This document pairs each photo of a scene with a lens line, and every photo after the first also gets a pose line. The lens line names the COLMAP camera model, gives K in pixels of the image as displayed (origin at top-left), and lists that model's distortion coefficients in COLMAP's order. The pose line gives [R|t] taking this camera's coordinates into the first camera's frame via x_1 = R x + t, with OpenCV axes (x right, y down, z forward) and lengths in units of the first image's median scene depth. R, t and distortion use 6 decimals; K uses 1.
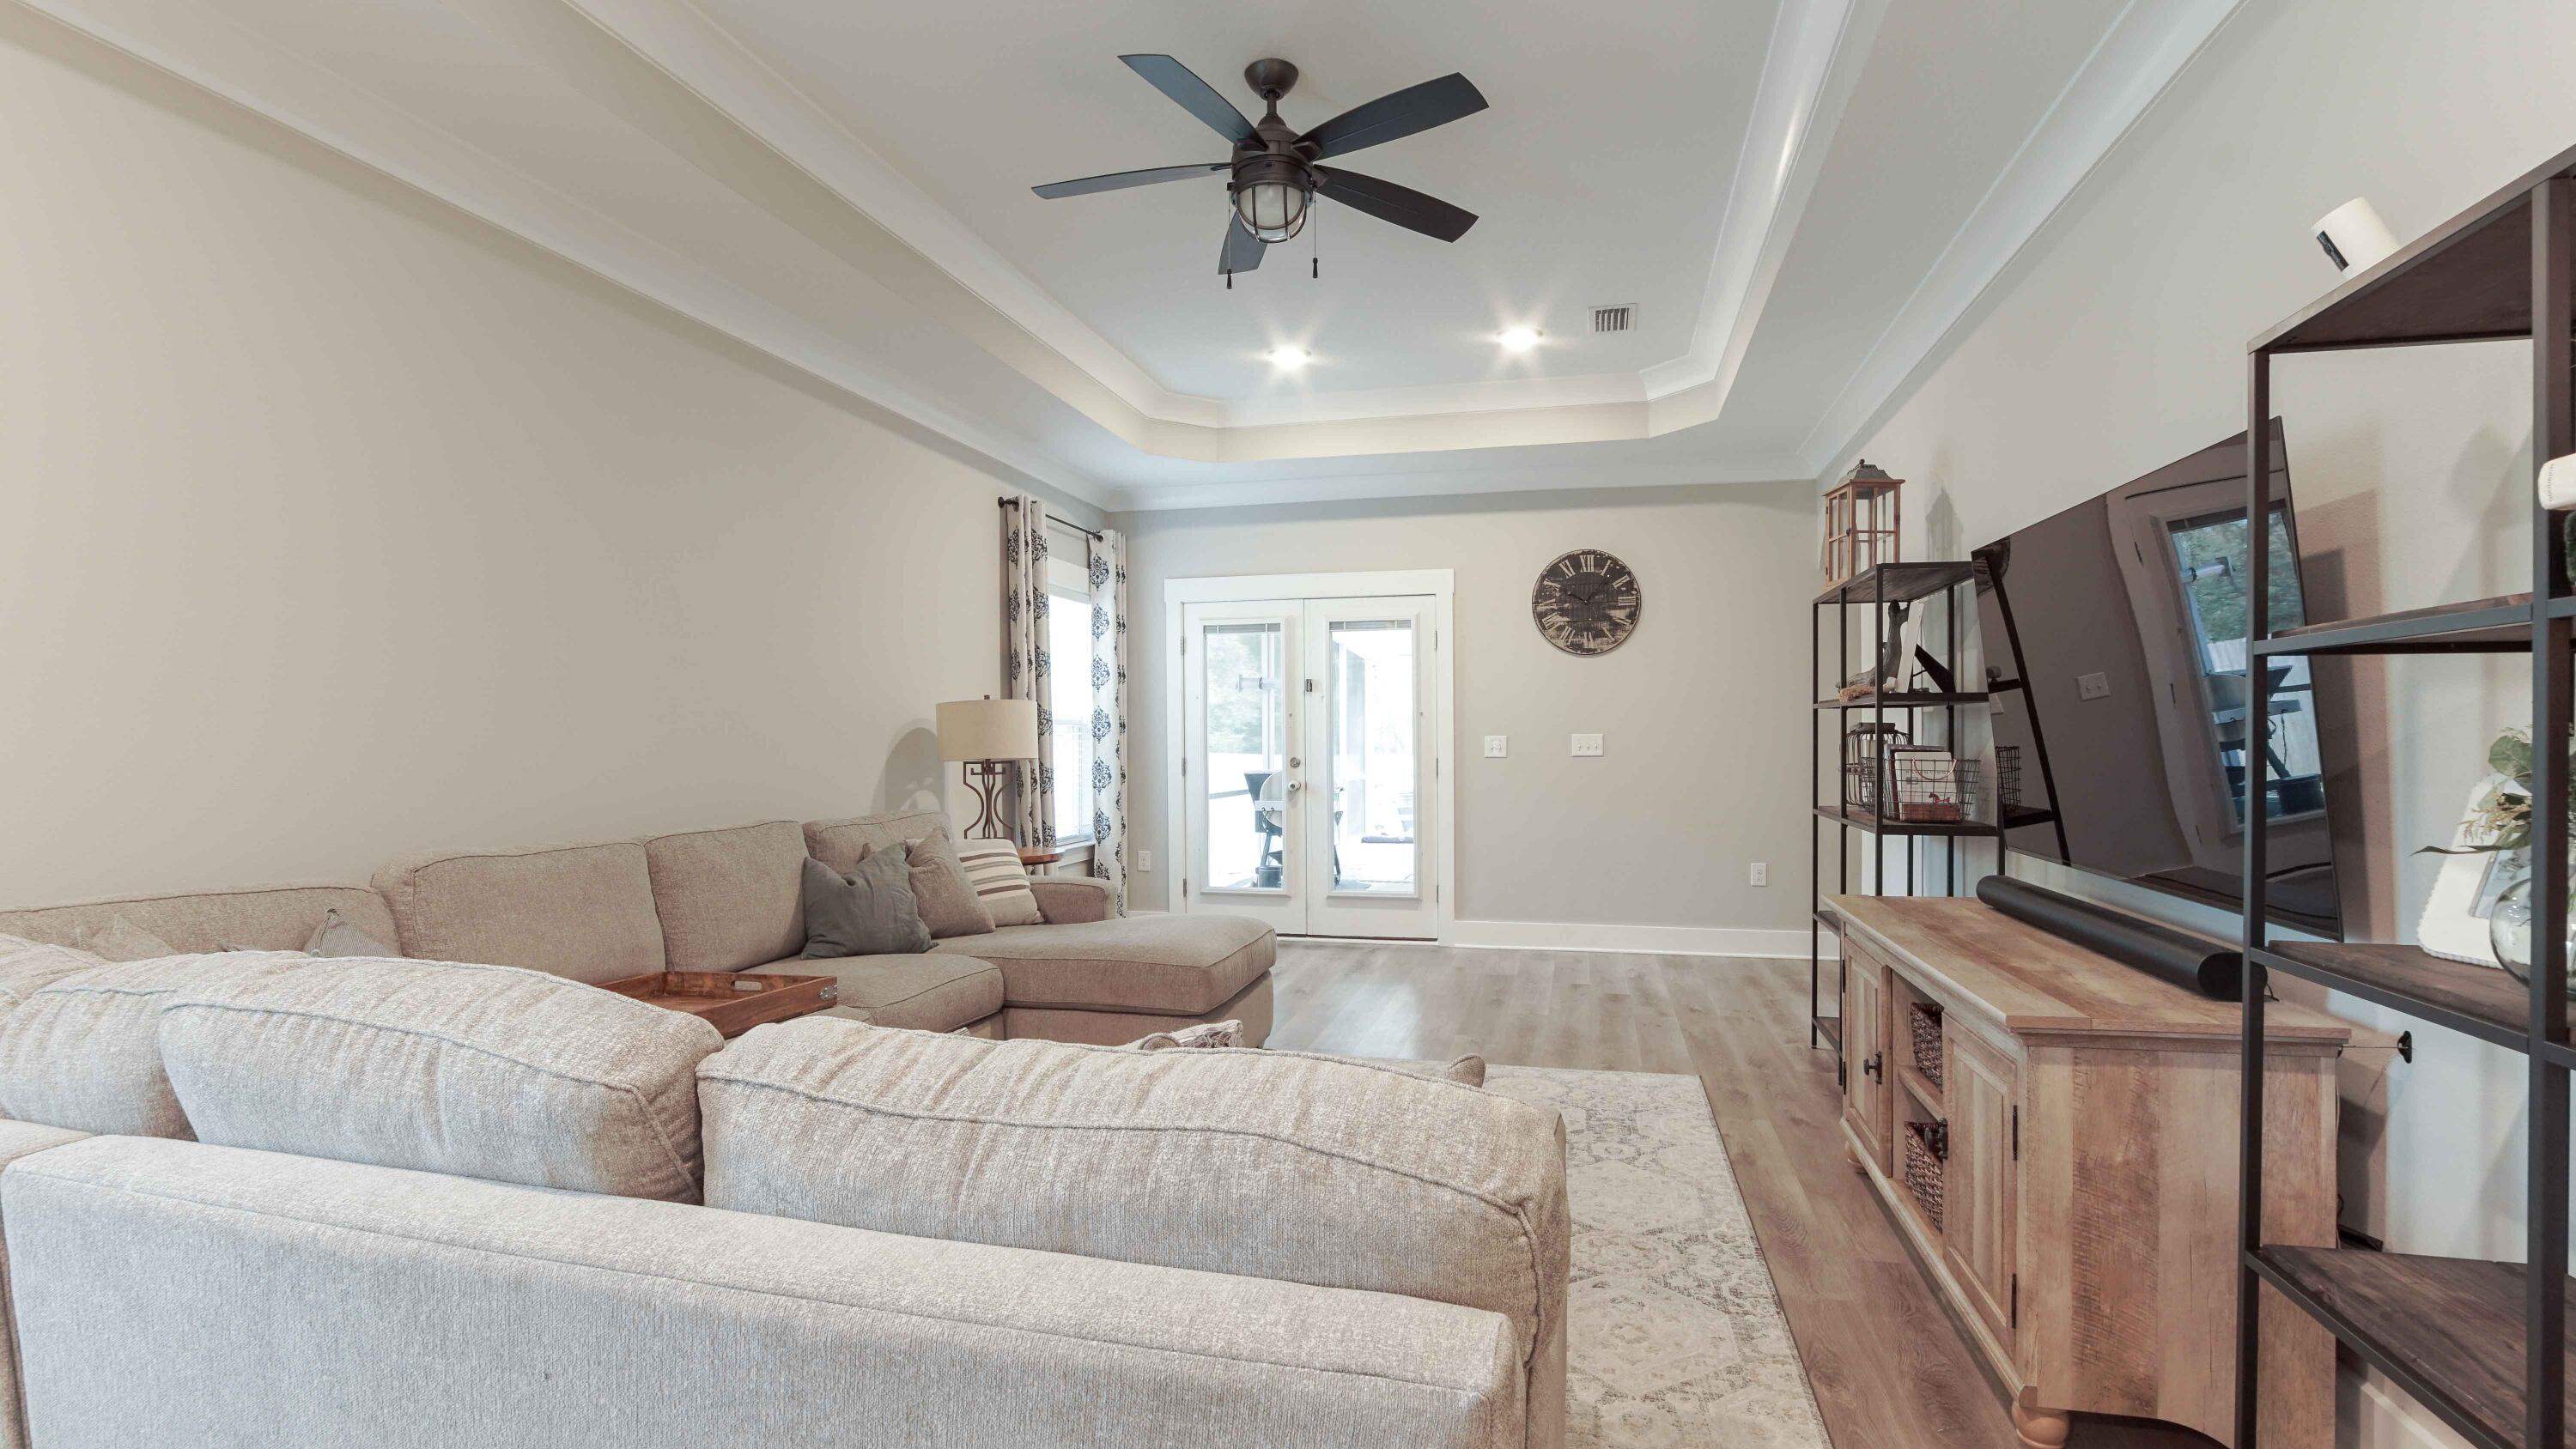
lens RADIAL K [[1194.1, 0, 1287.7], [0, 1194.1, 738.5], [0, 0, 1]] dist [-0.013939, 0.000213]
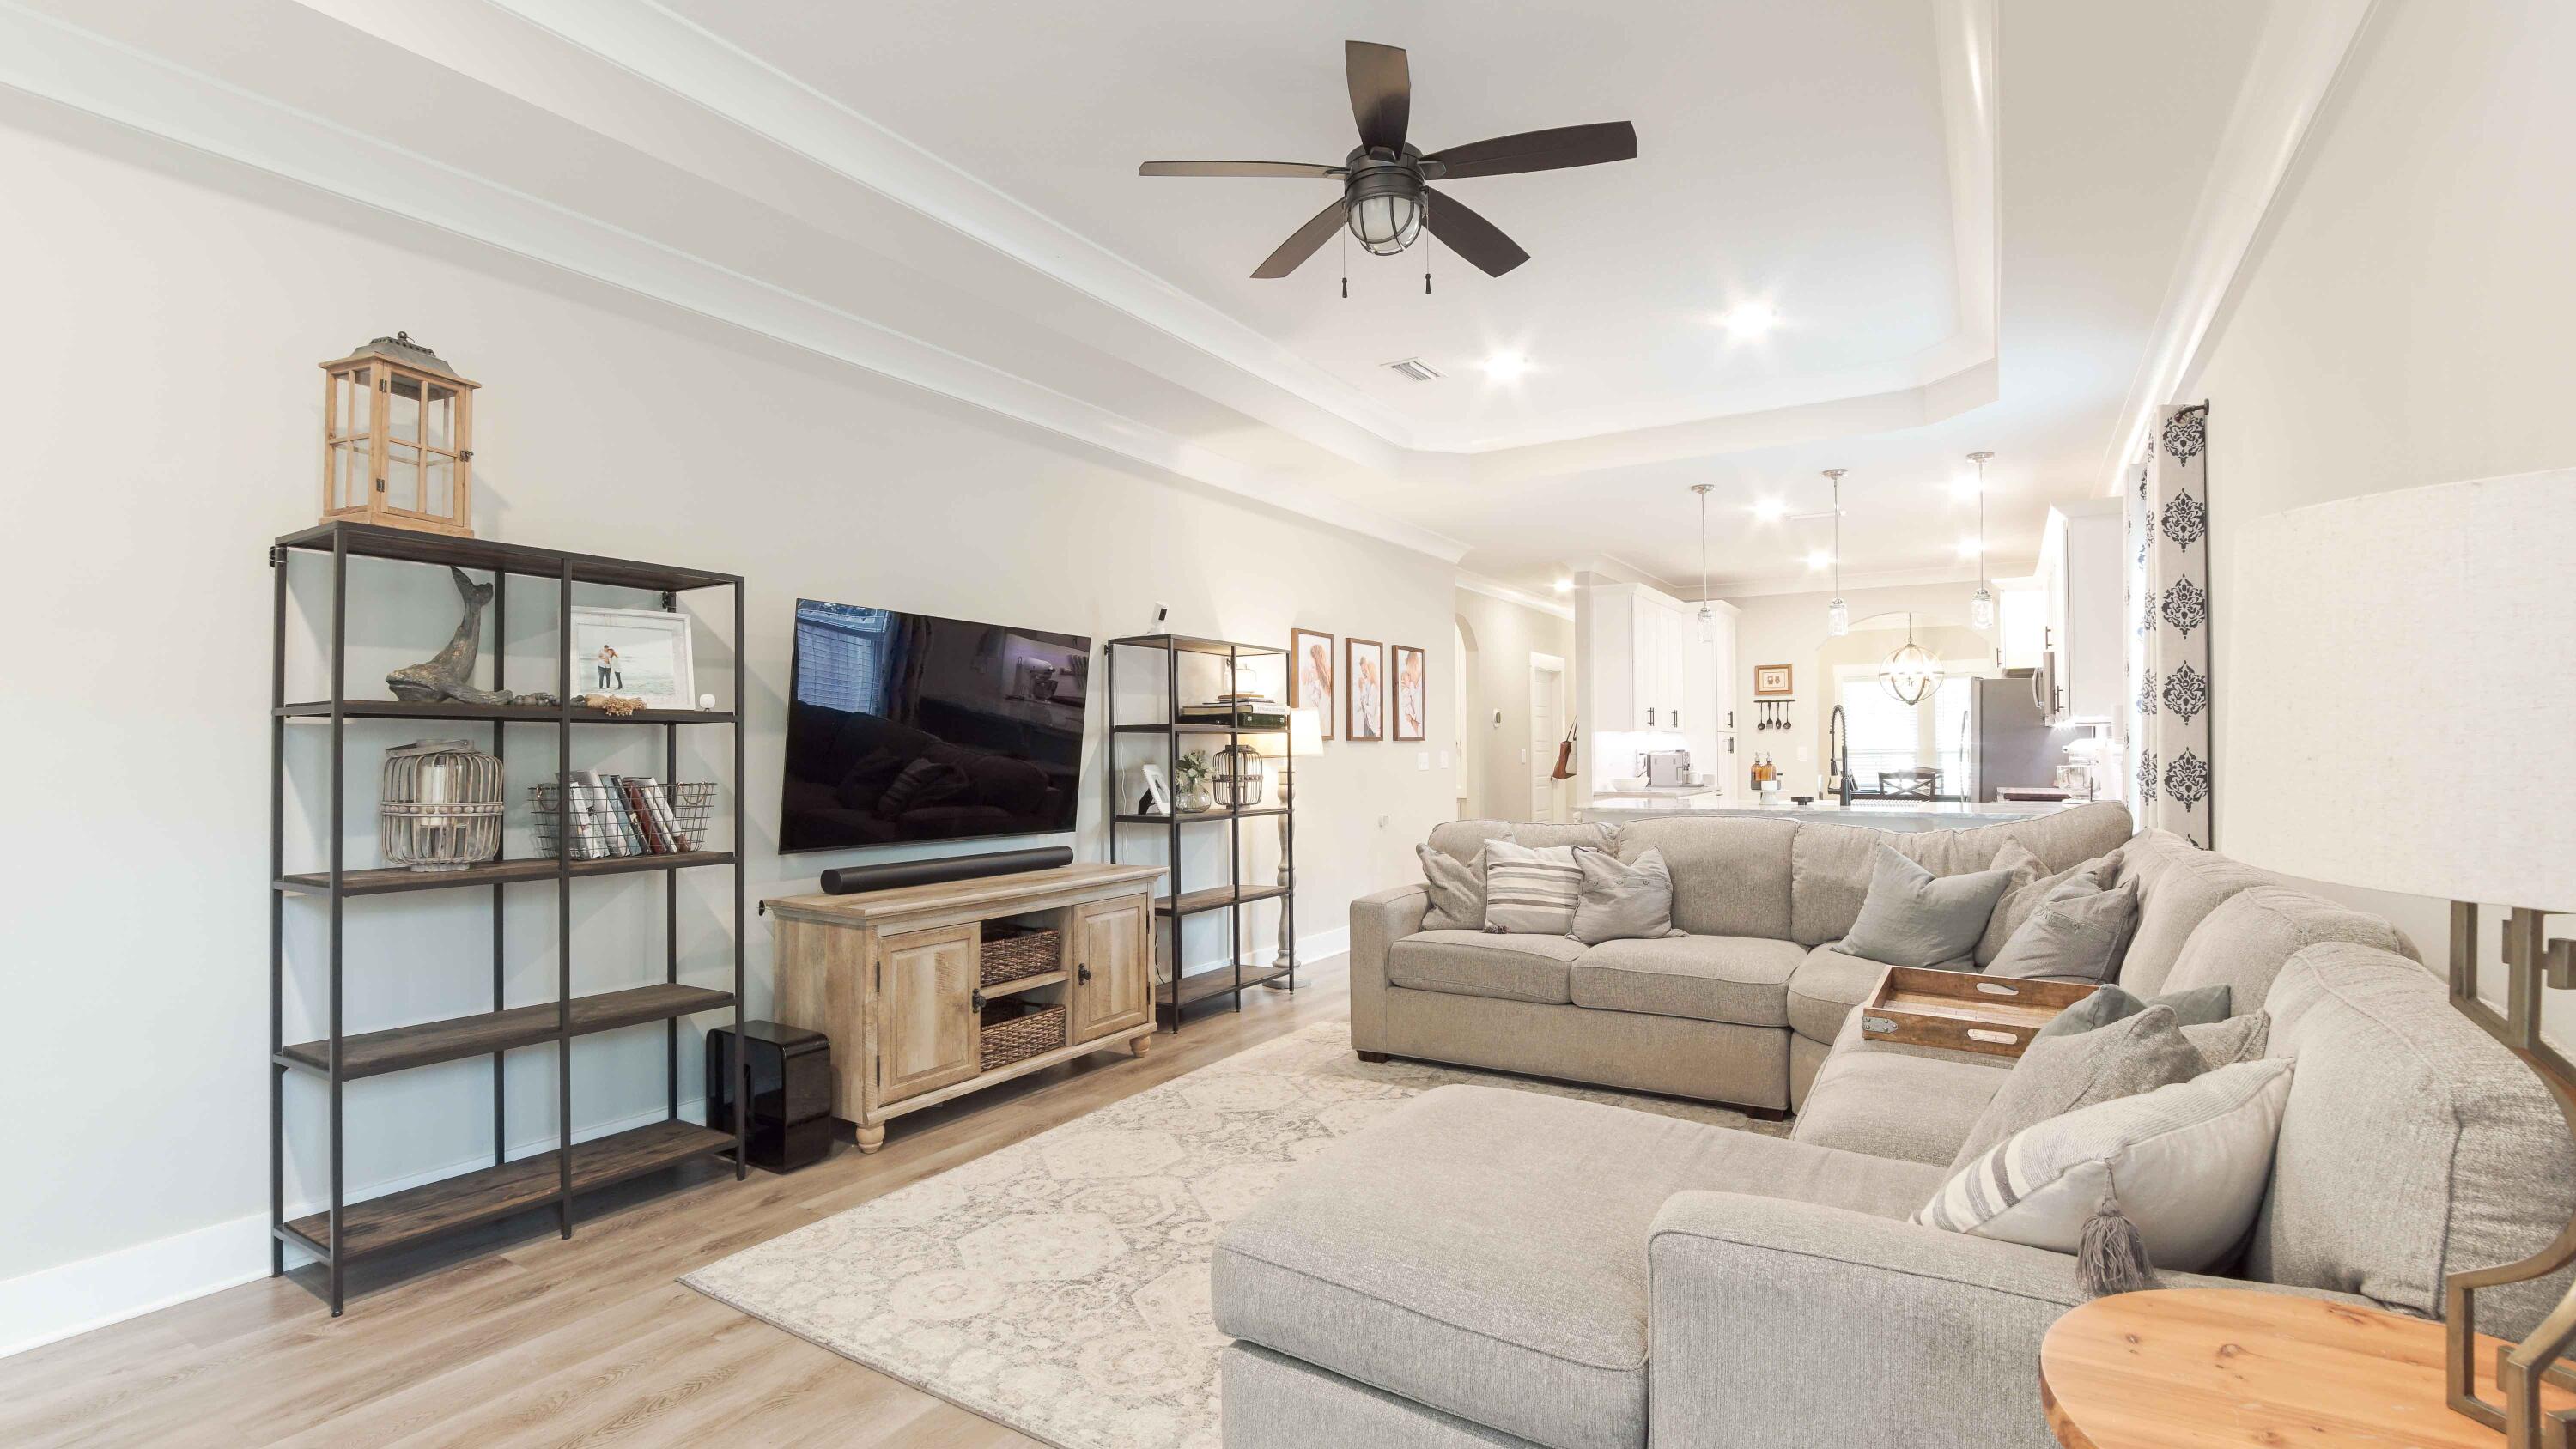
lens RADIAL K [[1194.1, 0, 1287.7], [0, 1194.1, 738.5], [0, 0, 1]] dist [-0.013939, 0.000213]
pose [[-0.957269, 0.009475, 0.289045, -0.188001], [0.006657, 0.999920, -0.010729, -0.004466], [-0.289123, -0.008346, -0.957256, 1.726323]]
